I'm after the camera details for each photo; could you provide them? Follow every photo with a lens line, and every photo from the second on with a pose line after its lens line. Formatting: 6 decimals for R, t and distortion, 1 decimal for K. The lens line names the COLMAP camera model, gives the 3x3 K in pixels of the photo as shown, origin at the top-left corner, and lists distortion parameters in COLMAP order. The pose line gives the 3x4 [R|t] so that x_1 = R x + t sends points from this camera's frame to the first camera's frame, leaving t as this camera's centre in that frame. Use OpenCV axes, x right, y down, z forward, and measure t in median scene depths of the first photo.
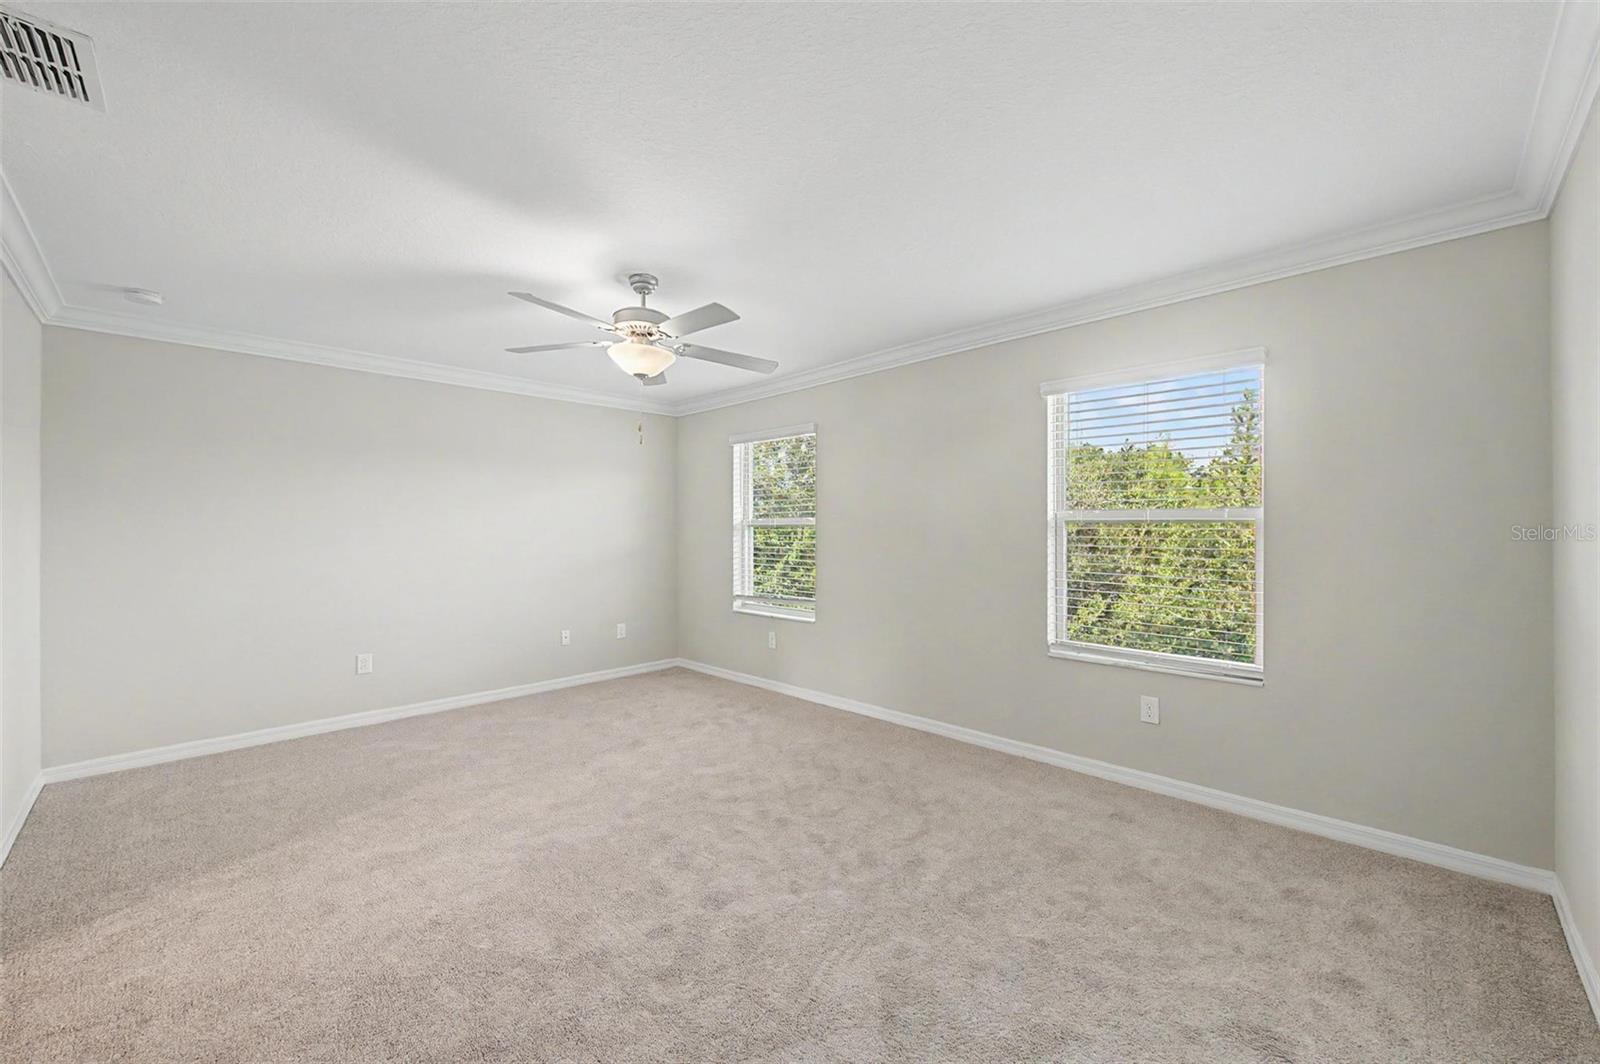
lens RADIAL K [[625.3, 0, 823.6], [0, 625.3, 527.8], [0, 0, 1]] dist [-0.001887, -0.001170]
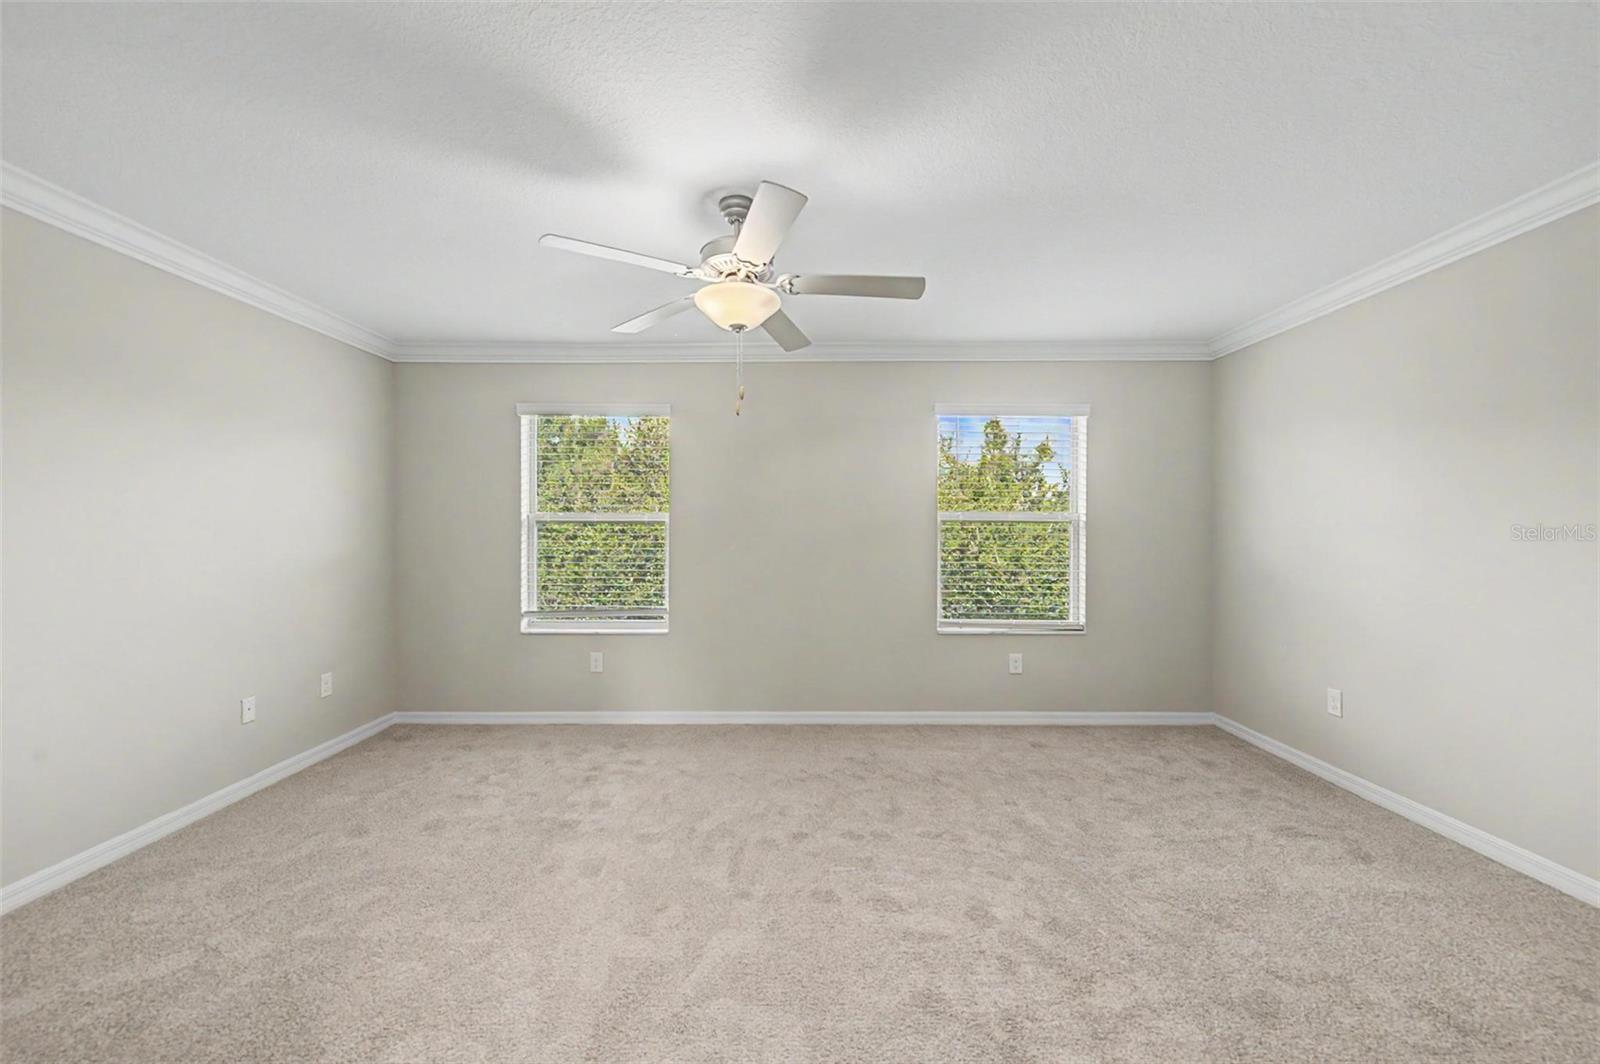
lens RADIAL K [[625.3, 0, 805.1], [0, 625.3, 525.0], [0, 0, 1]] dist [-0.001887, -0.001170]
pose [[0.721355, 0.006160, 0.692538, -0.663486], [-0.004144, 0.999981, -0.004578, 0.004724], [-0.692553, 0.000432, 0.721367, 0.324888]]
